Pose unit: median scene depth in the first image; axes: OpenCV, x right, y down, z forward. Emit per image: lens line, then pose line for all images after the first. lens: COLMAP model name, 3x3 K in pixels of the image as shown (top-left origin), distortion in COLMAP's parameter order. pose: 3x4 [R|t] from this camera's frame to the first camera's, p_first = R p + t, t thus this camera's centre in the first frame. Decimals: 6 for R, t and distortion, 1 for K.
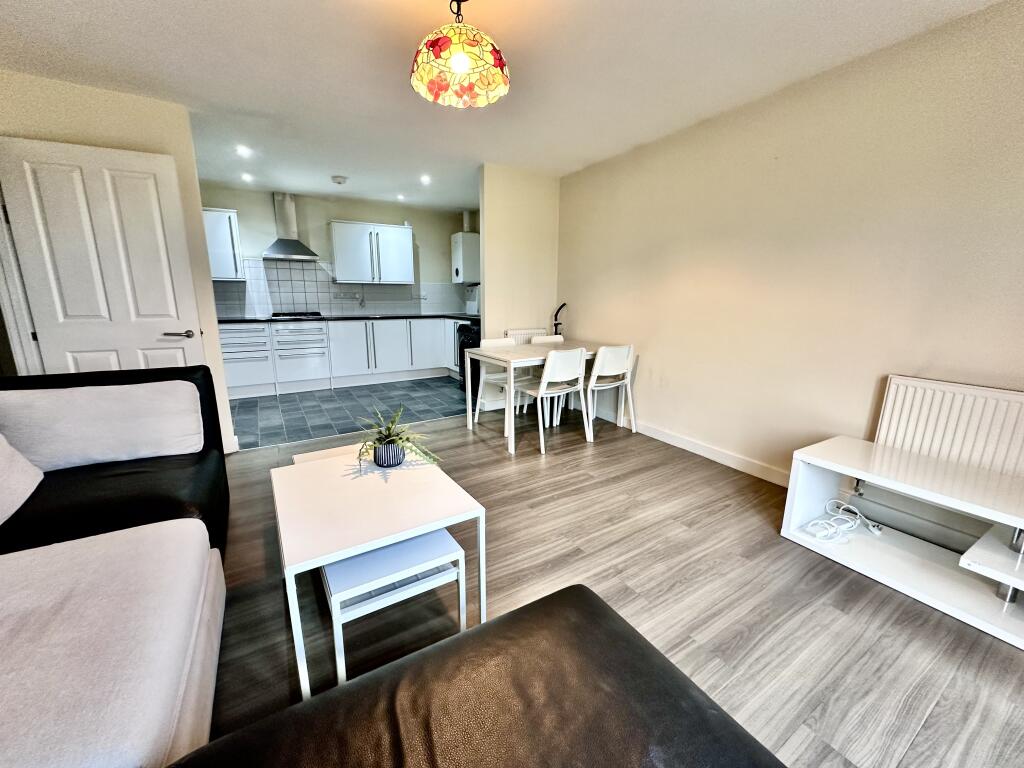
lens RADIAL K [[403.9, 0, 509.9], [0, 403.9, 382.4], [0, 0, 1]] dist [-0.004541, -0.000204]
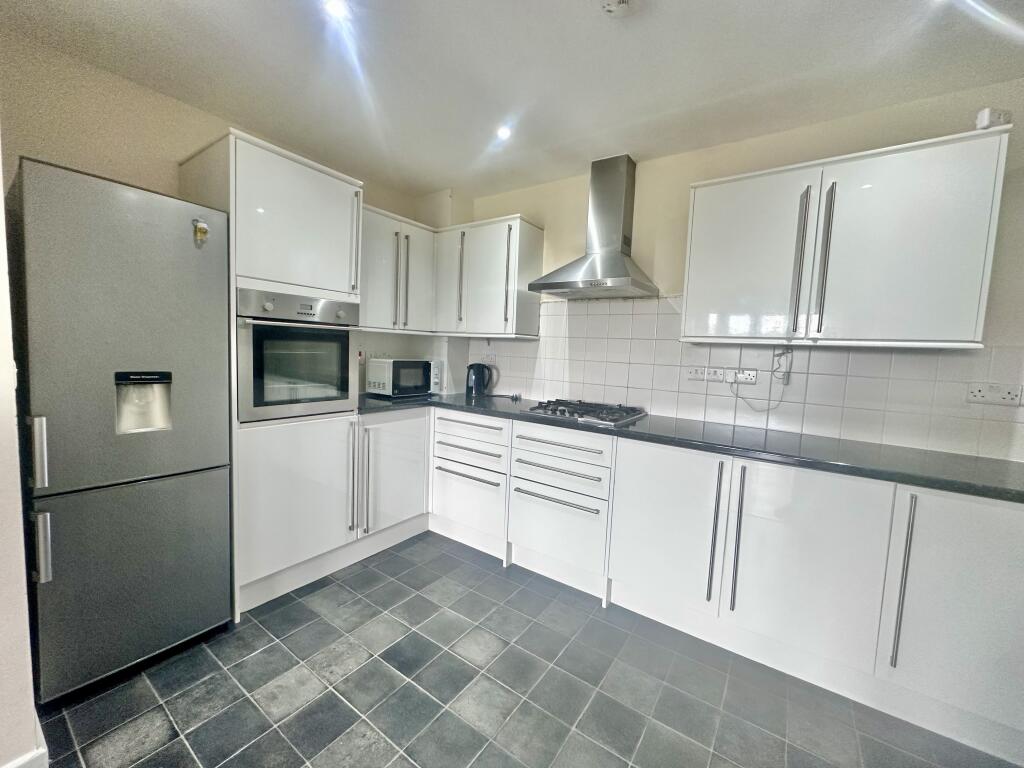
lens RADIAL K [[403.9, 0, 515.0], [0, 403.9, 384.6], [0, 0, 1]] dist [-0.004541, -0.000204]
pose [[0.399074, 0.094427, -0.912043, -0.140973], [-0.230317, 0.973116, -0.000028, -0.177472], [0.887521, 0.210070, 0.410094, 0.736061]]
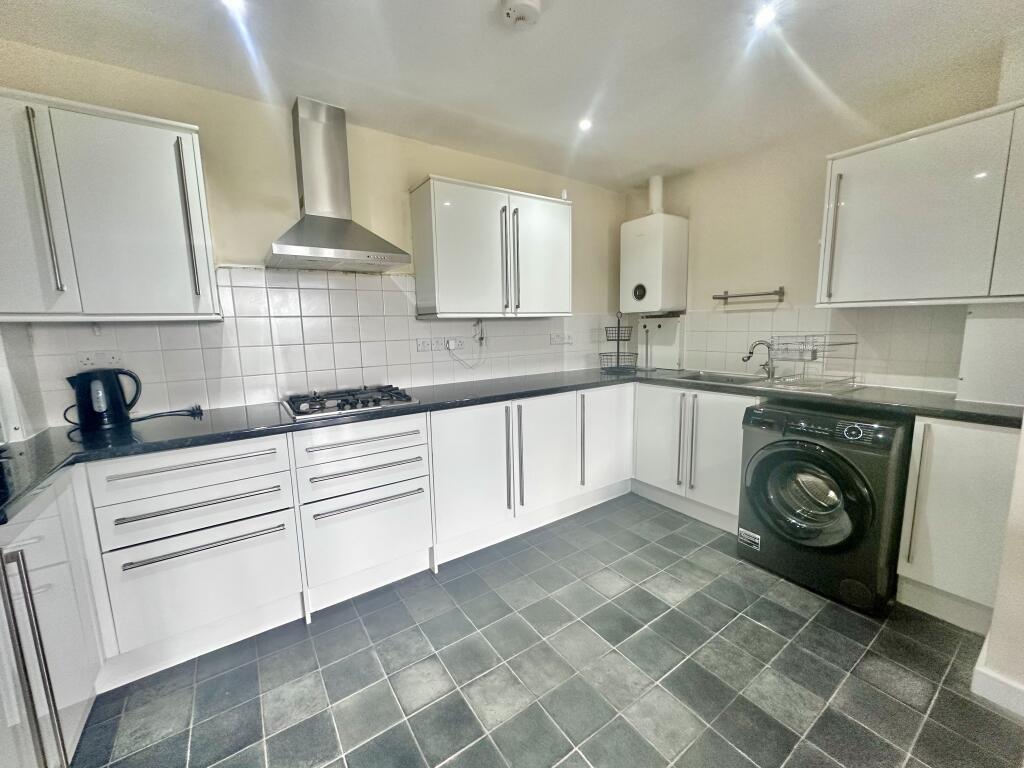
lens RADIAL K [[403.9, 0, 510.8], [0, 403.9, 384.6], [0, 0, 1]] dist [-0.004541, -0.000204]
pose [[0.998593, -0.036580, 0.038396, -0.382528], [0.039159, 0.996868, -0.068703, -0.147363], [-0.035762, 0.070109, 0.996898, 0.588650]]
